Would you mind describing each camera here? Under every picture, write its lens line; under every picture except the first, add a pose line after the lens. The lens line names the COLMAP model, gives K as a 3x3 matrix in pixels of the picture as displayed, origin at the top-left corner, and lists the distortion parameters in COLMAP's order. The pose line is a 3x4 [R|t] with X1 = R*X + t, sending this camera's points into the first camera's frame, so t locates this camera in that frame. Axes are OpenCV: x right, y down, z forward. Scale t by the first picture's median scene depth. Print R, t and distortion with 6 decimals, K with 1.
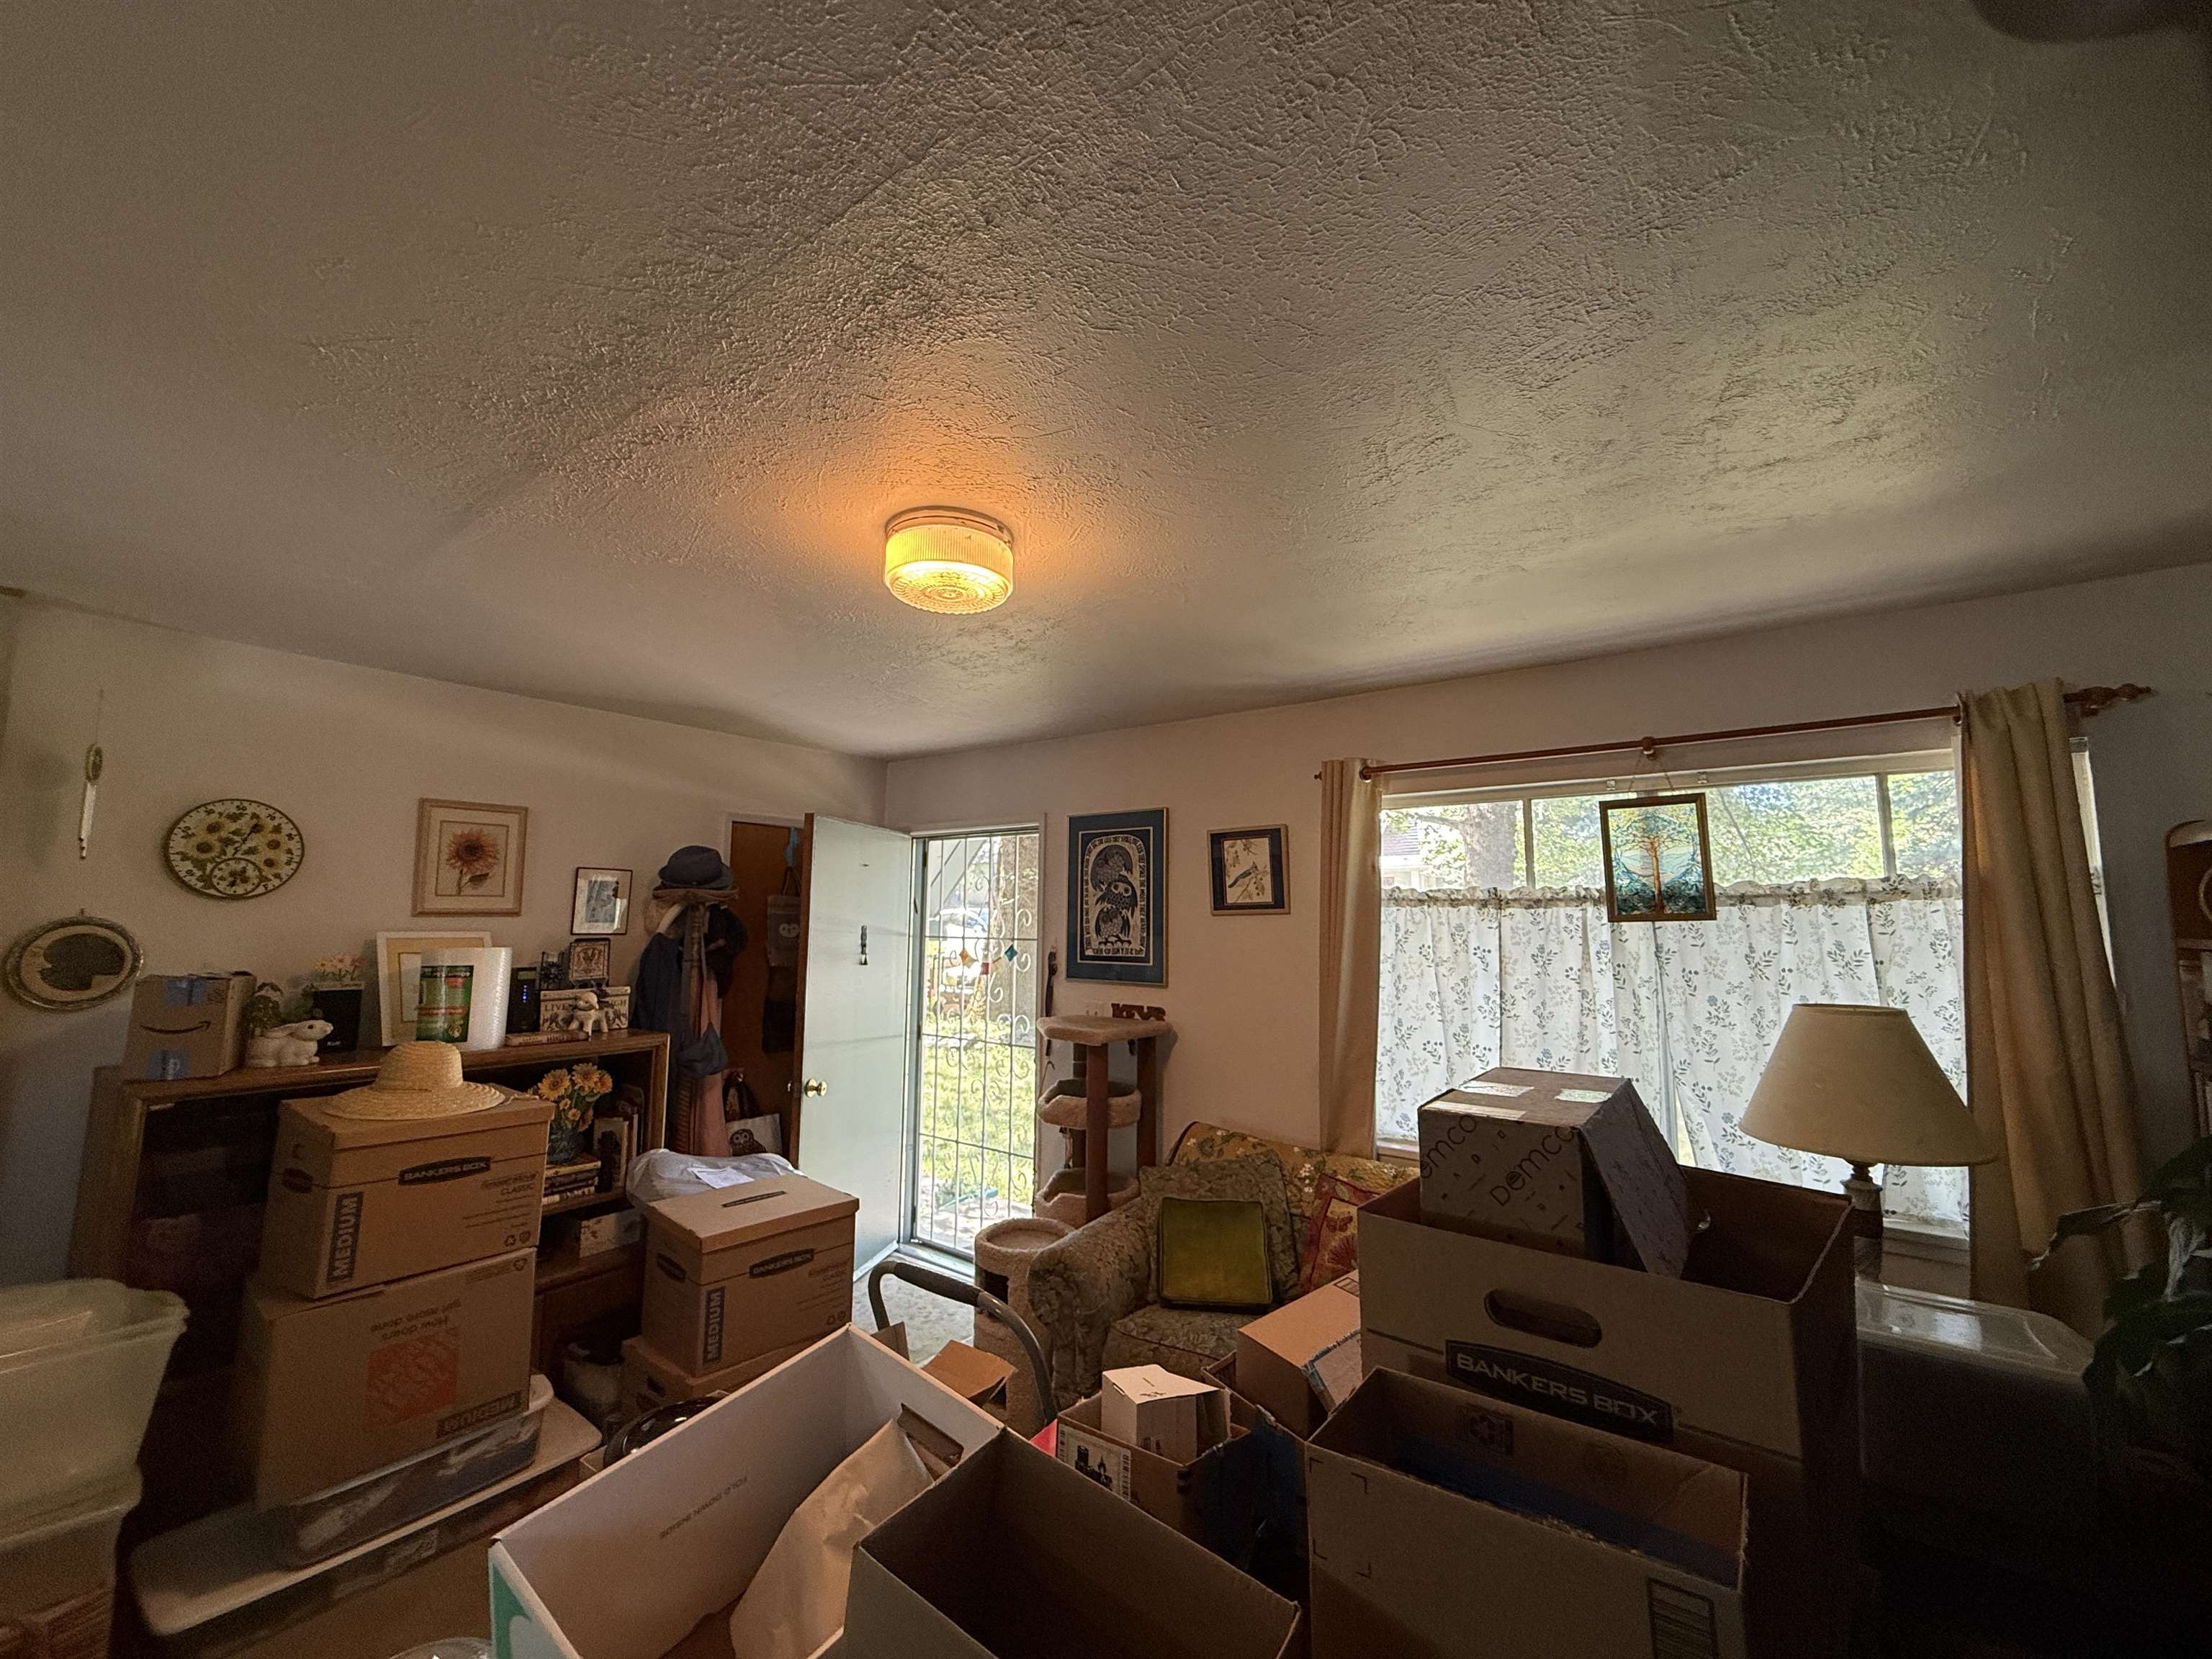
lens RADIAL K [[880.9, 0, 1102.3], [0, 880.9, 832.2], [0, 0, 1]] dist [-0.000774, 0.000284]
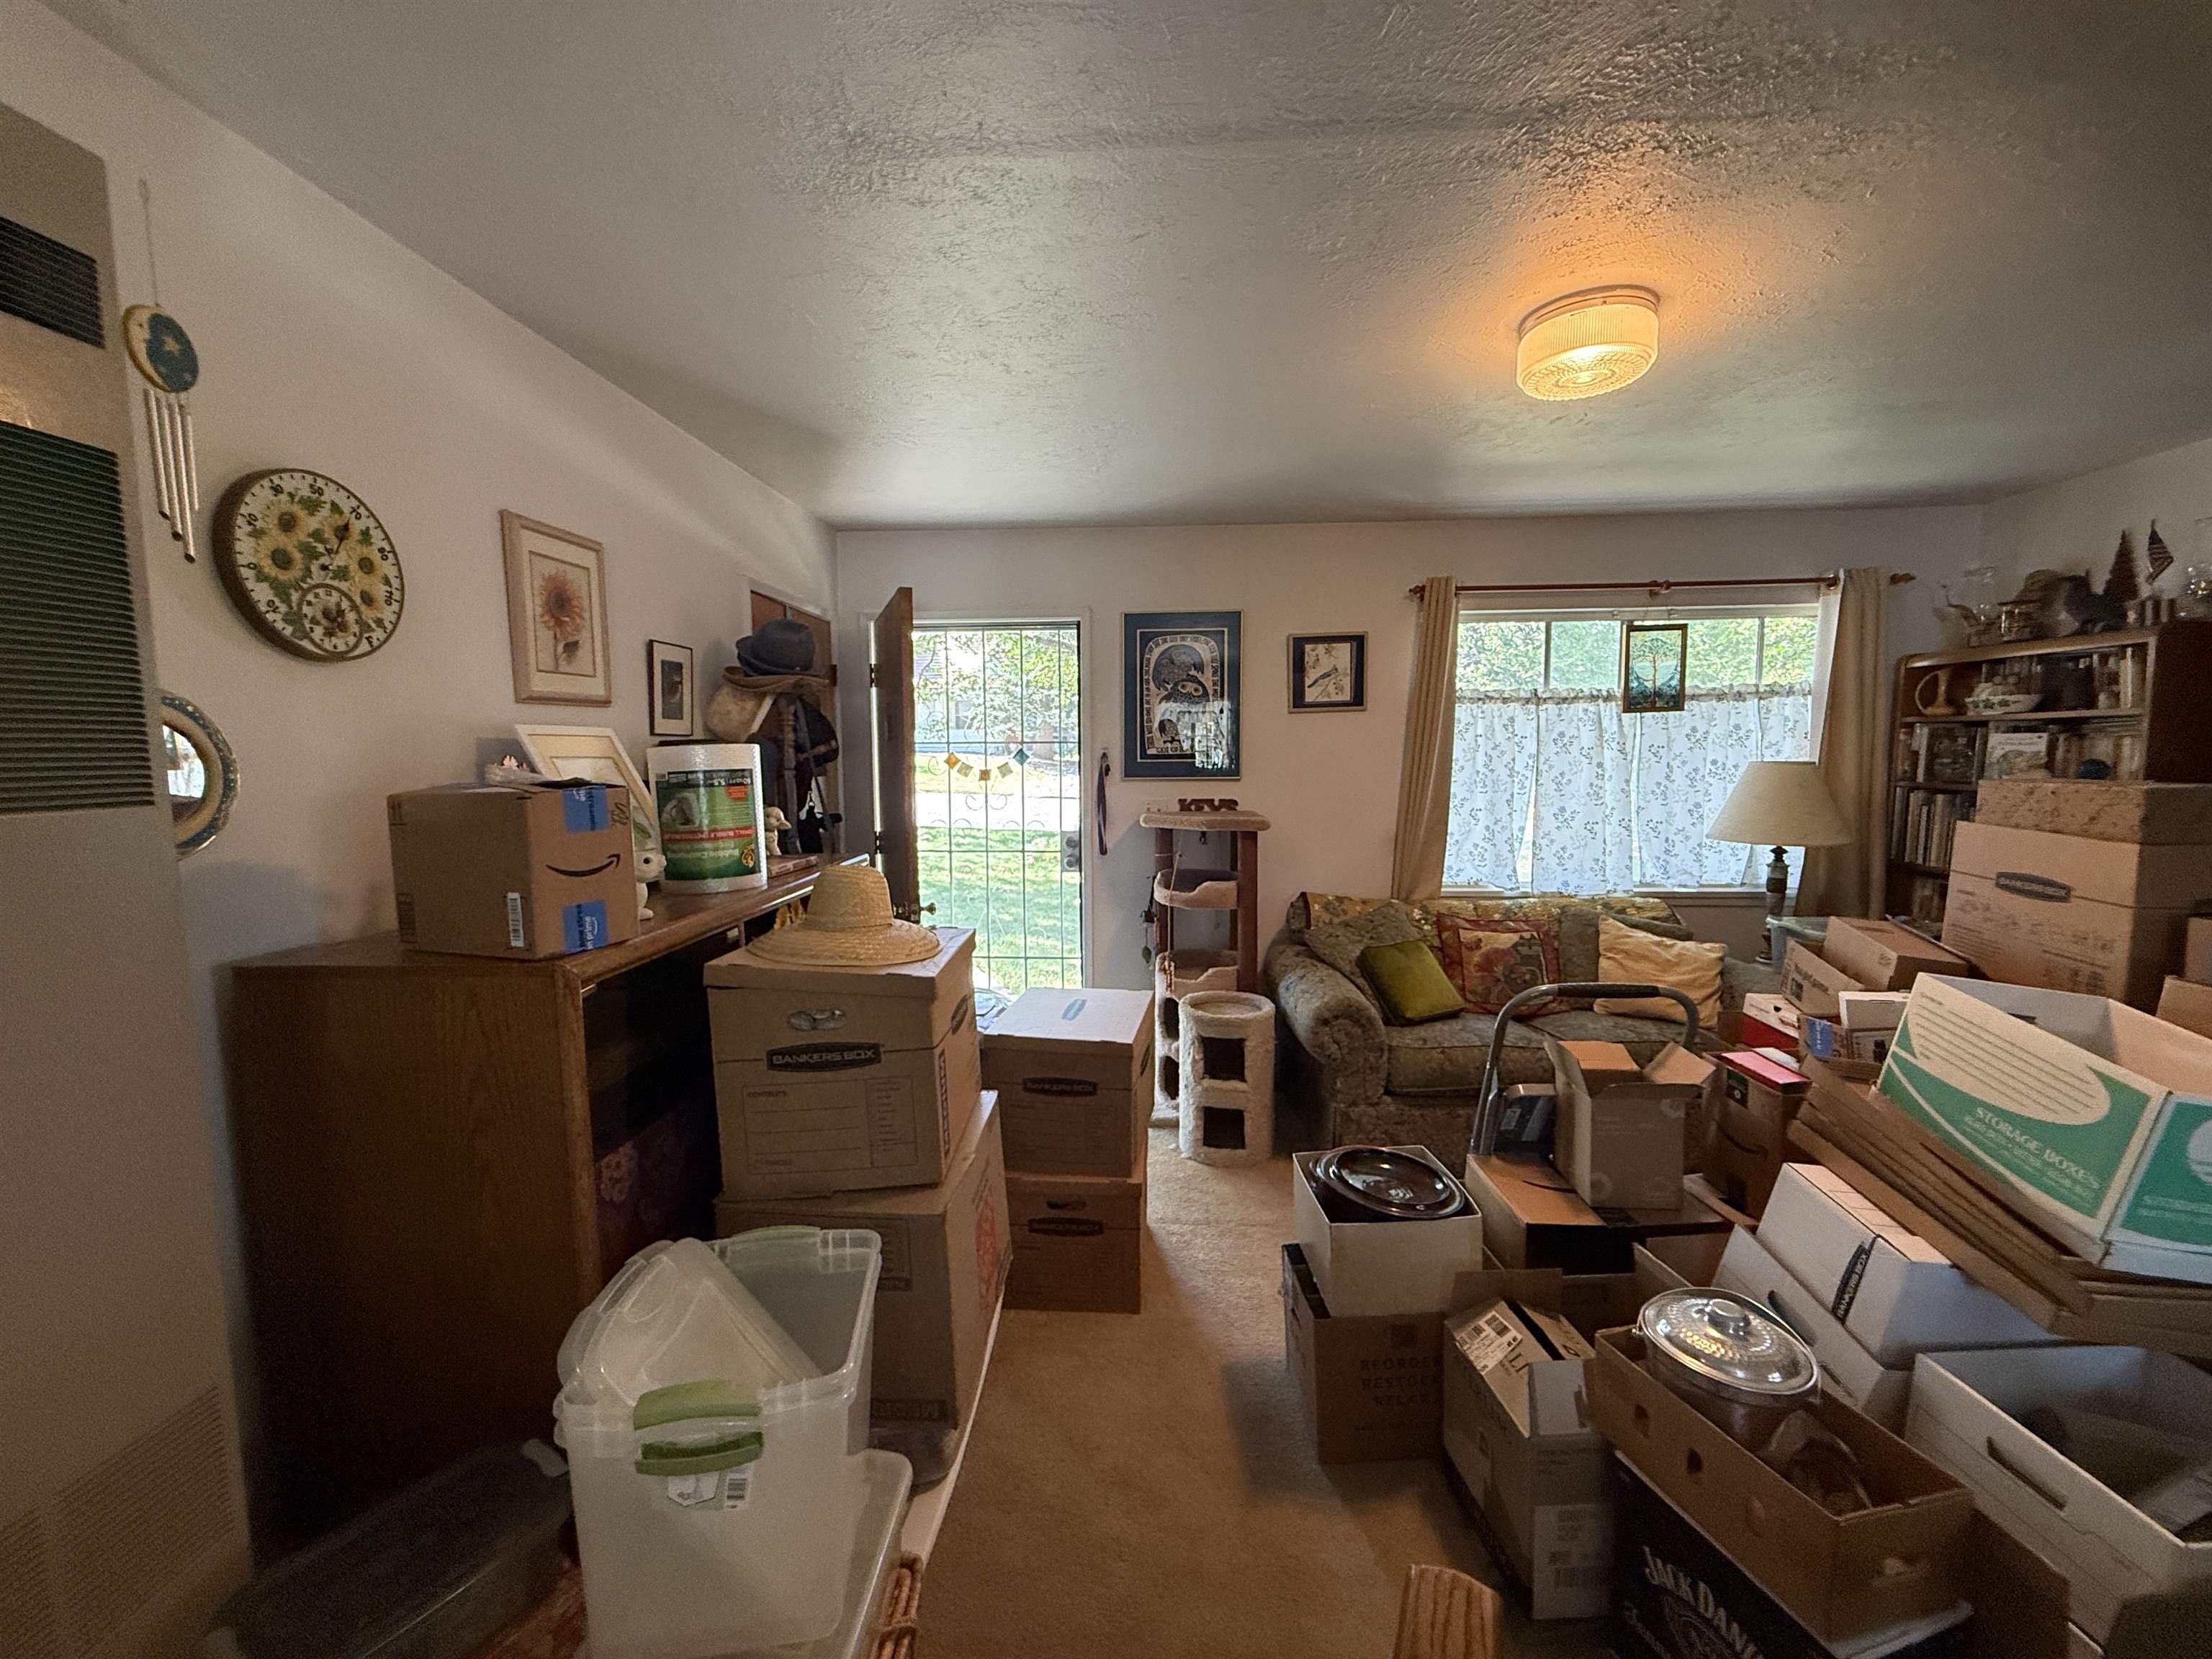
lens RADIAL K [[880.9, 0, 1097.6], [0, 880.9, 829.1], [0, 0, 1]] dist [-0.000774, 0.000284]
pose [[0.837303, -0.066403, 0.542692, -0.771912], [-0.040132, 0.982455, 0.182131, 0.052036], [-0.545265, -0.174279, 0.819947, 0.226845]]
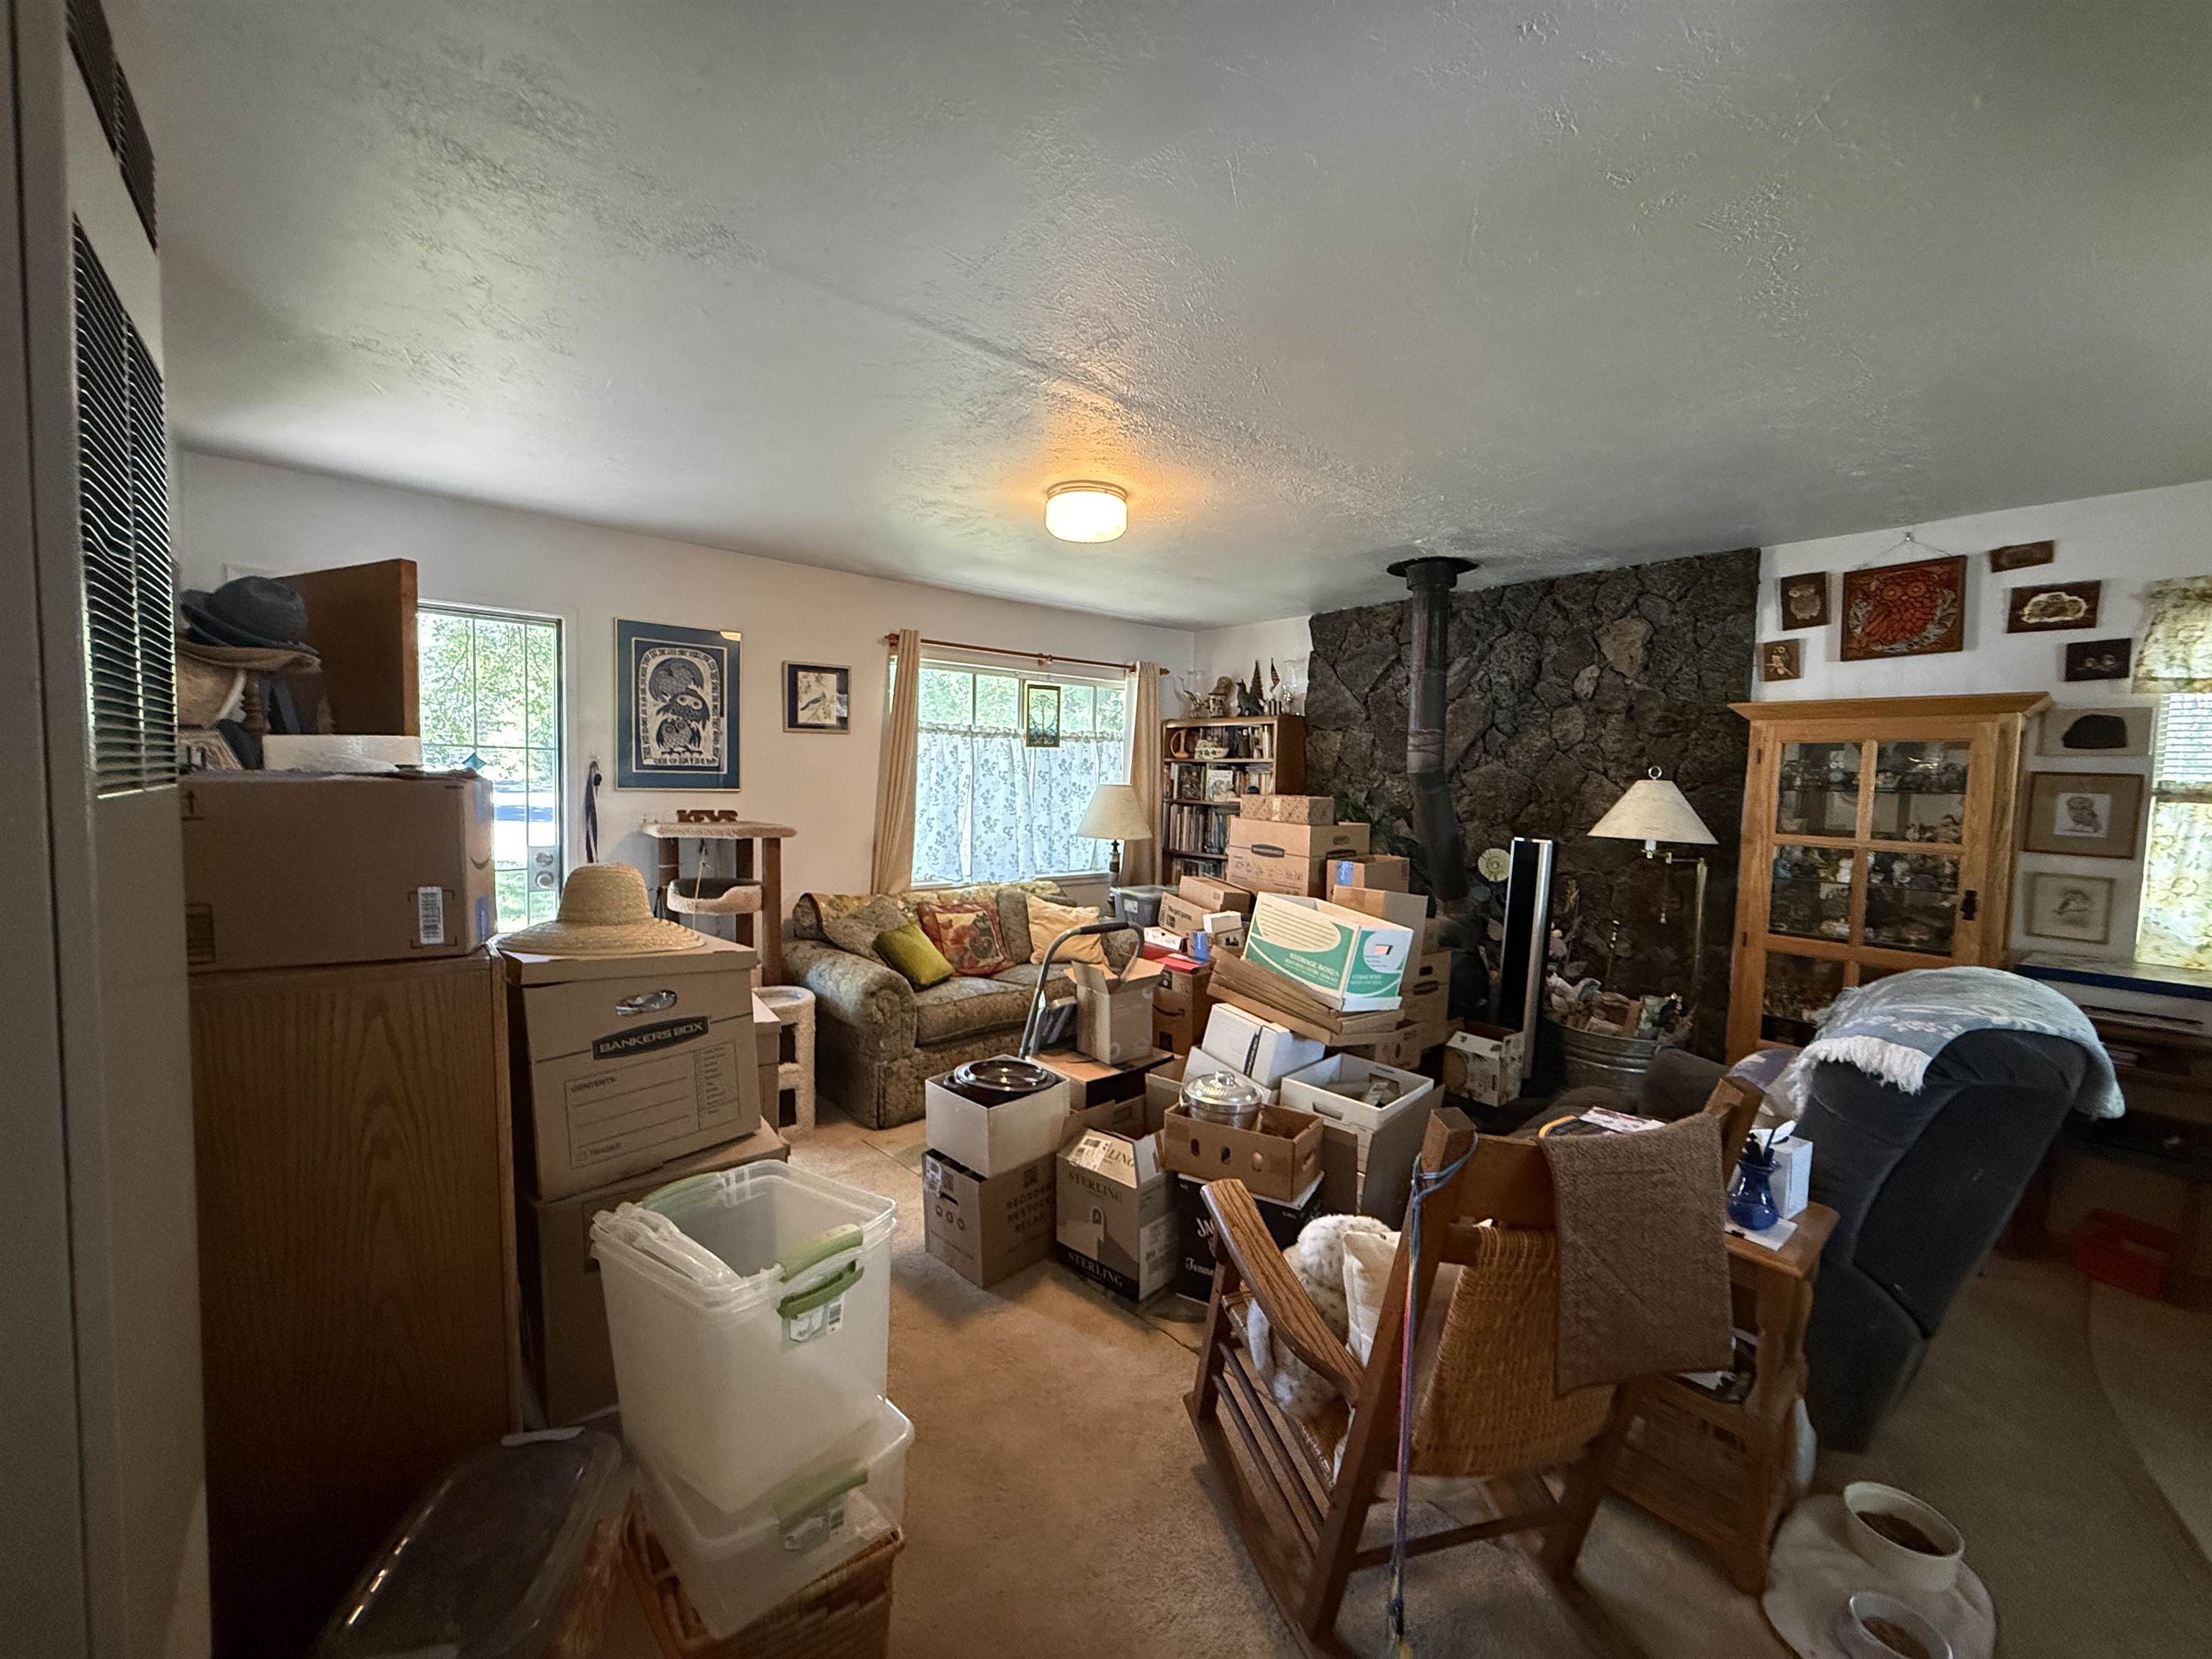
lens RADIAL K [[880.9, 0, 1098.3], [0, 880.9, 829.5], [0, 0, 1]] dist [-0.000774, 0.000284]
pose [[0.228506, -0.063337, 0.971480, -1.084410], [-0.123105, 0.987992, 0.093370, 0.068810], [-0.965728, -0.140929, 0.217965, 0.338315]]
